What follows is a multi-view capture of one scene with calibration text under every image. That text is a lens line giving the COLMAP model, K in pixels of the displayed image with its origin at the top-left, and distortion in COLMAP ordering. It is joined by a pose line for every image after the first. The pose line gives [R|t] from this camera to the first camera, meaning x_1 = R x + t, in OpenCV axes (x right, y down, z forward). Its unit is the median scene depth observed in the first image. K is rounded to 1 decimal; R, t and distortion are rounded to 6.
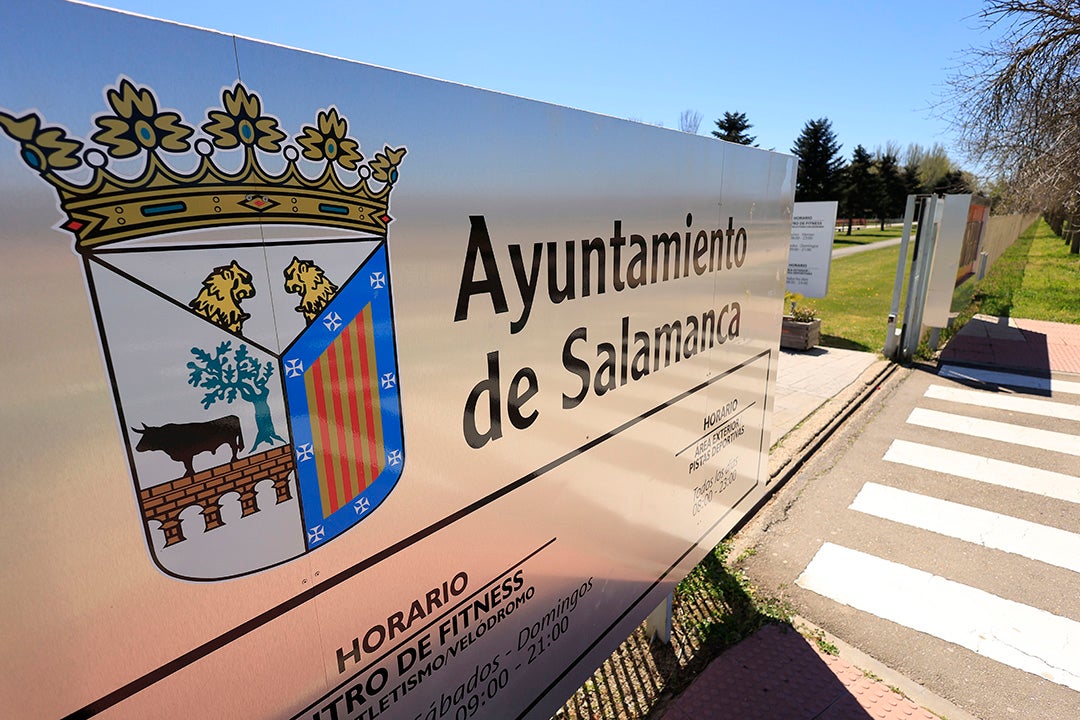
lens RADIAL K [[552.5, 0, 534.0], [0, 552.5, 361.7], [0, 0, 1]] dist [0.002642, 0.000220]
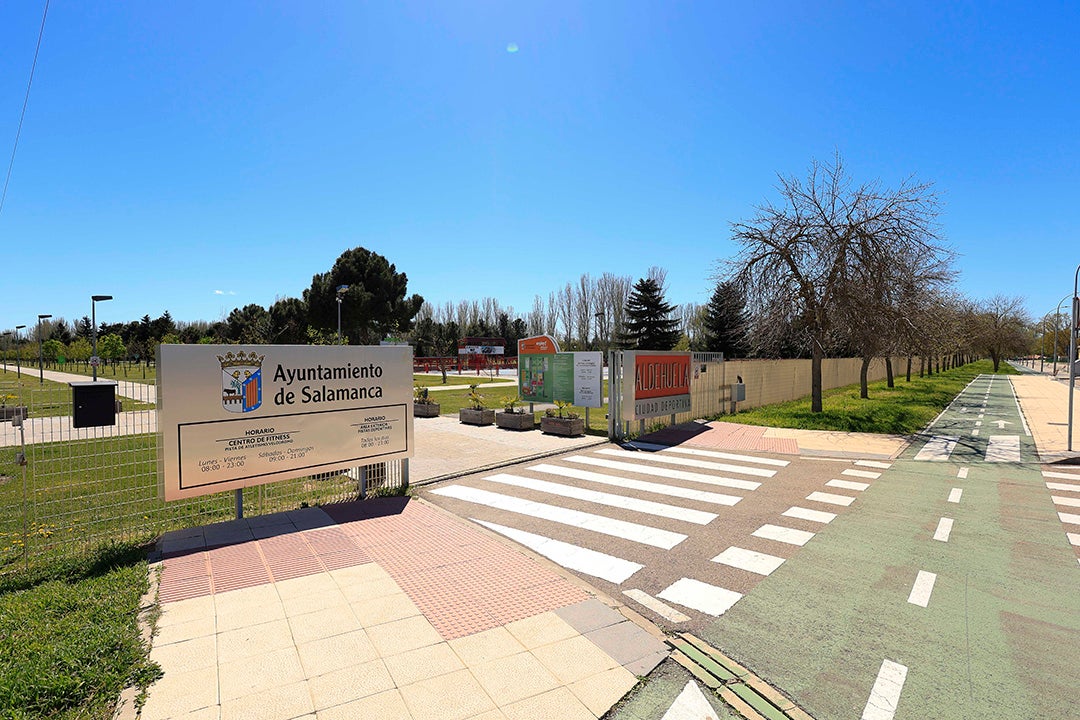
lens RADIAL K [[552.5, 0, 544.6], [0, 552.5, 364.5], [0, 0, 1]] dist [0.002642, 0.000220]
pose [[0.999935, 0.010633, -0.004119, 2.434652], [-0.011298, 0.972710, -0.231747, 0.954014], [0.001542, 0.231779, 0.972767, -4.214521]]
